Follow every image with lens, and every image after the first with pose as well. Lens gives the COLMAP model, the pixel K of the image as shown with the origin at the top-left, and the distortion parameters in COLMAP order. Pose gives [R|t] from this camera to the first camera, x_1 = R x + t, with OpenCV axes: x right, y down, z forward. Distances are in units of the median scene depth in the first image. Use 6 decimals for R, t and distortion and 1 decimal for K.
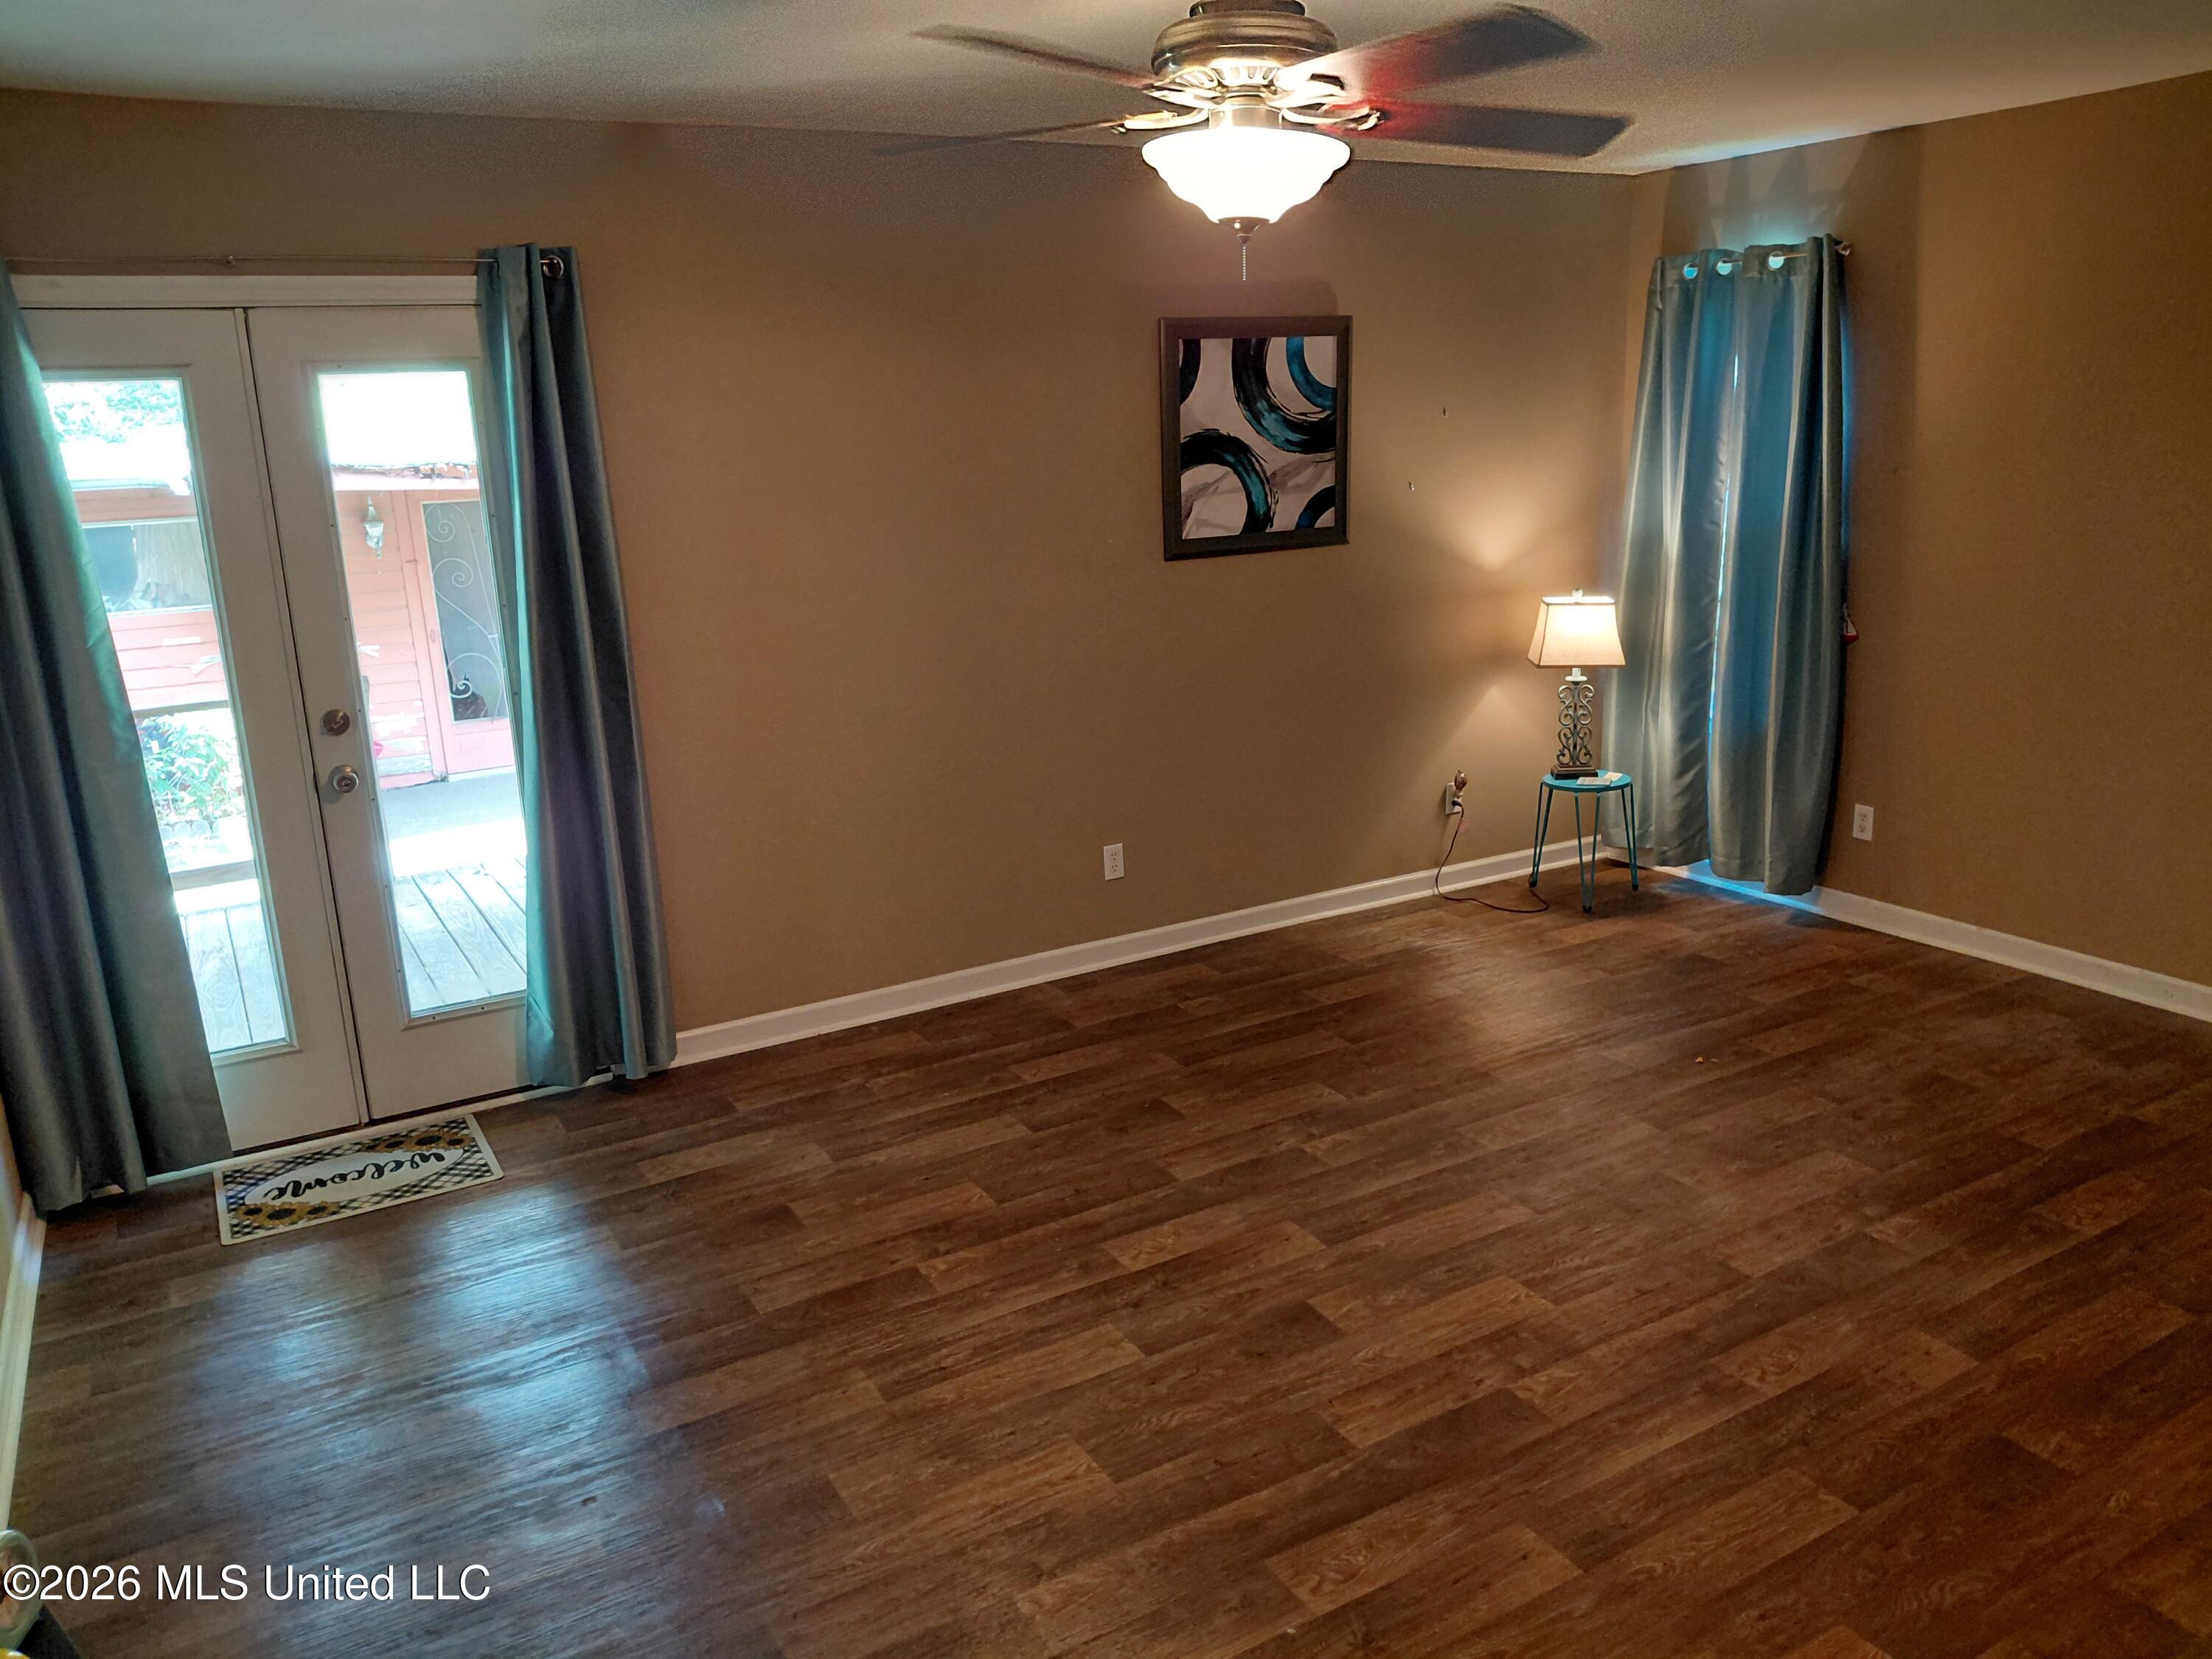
lens RADIAL K [[1623.6, 0, 1133.6], [0, 1623.6, 823.6], [0, 0, 1]] dist [0.213421, -0.415655]
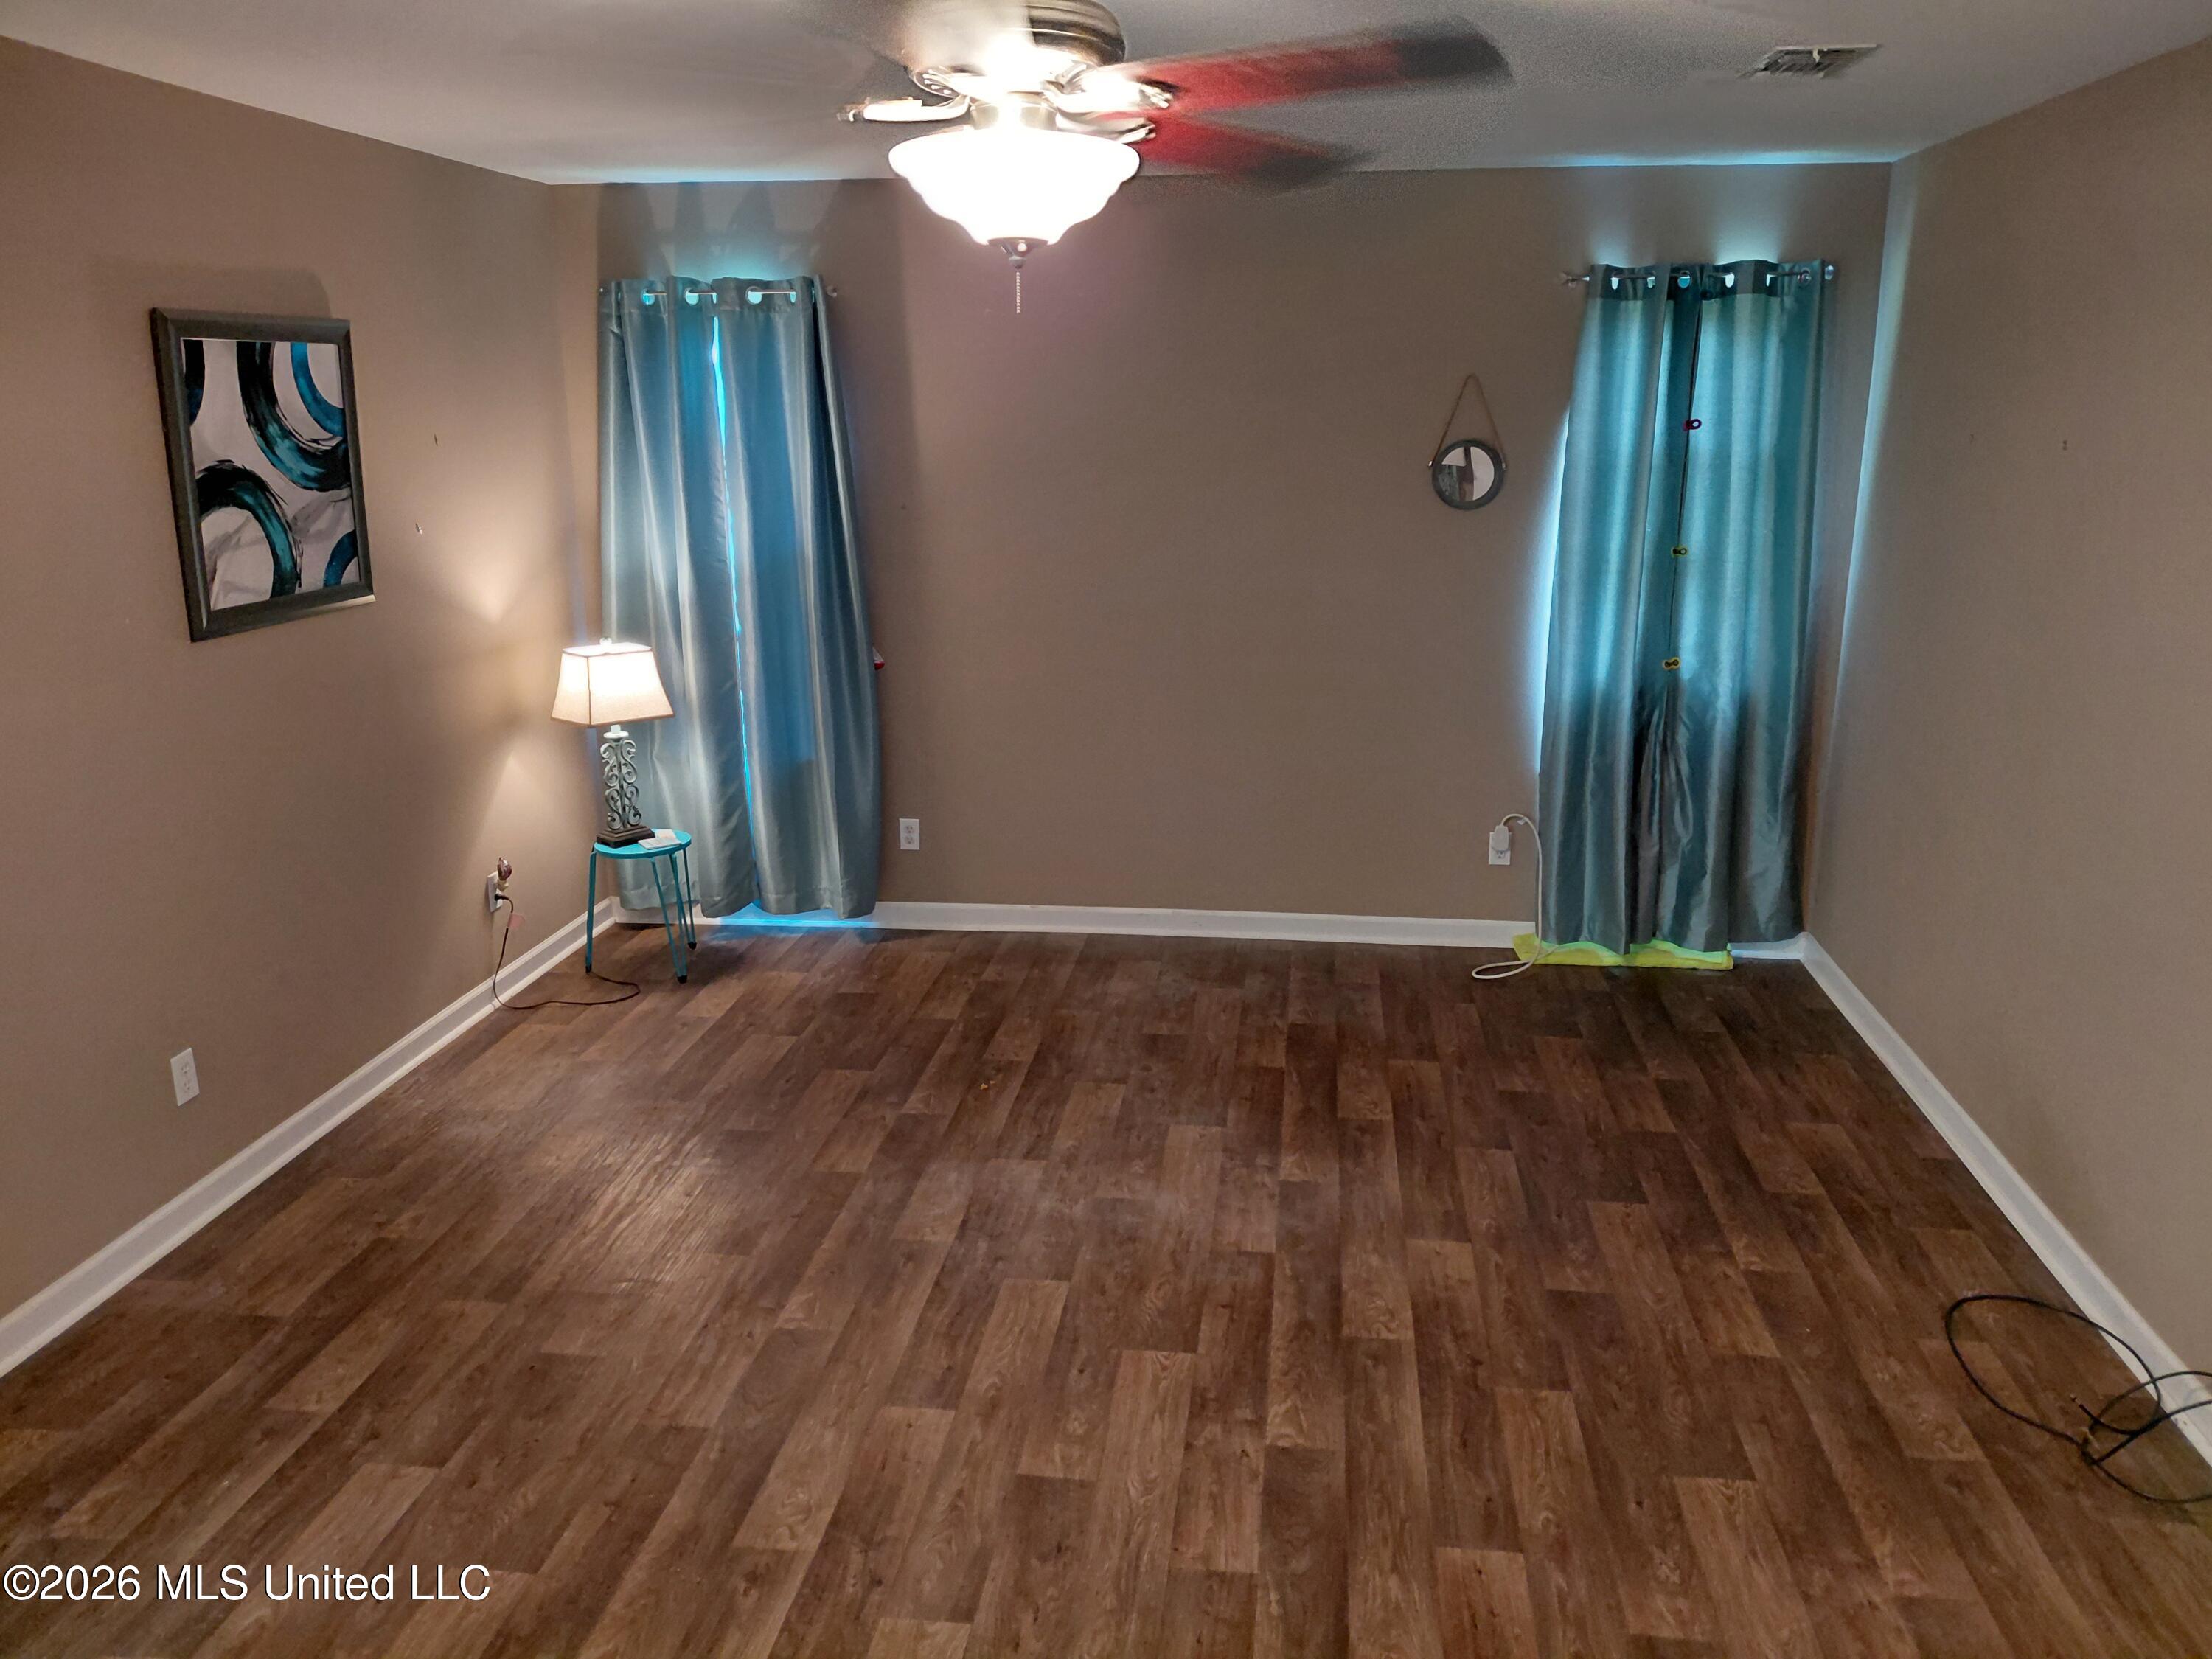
lens RADIAL K [[1646.6, 0, 1106.0], [0, 1646.6, 829.5], [0, 0, 1]] dist [0.064314, -0.114632]
pose [[0.609766, -0.175367, 0.772937, -0.307809], [0.182525, 0.980073, 0.078370, -0.065053], [-0.771278, 0.093293, 0.629624, 0.245612]]
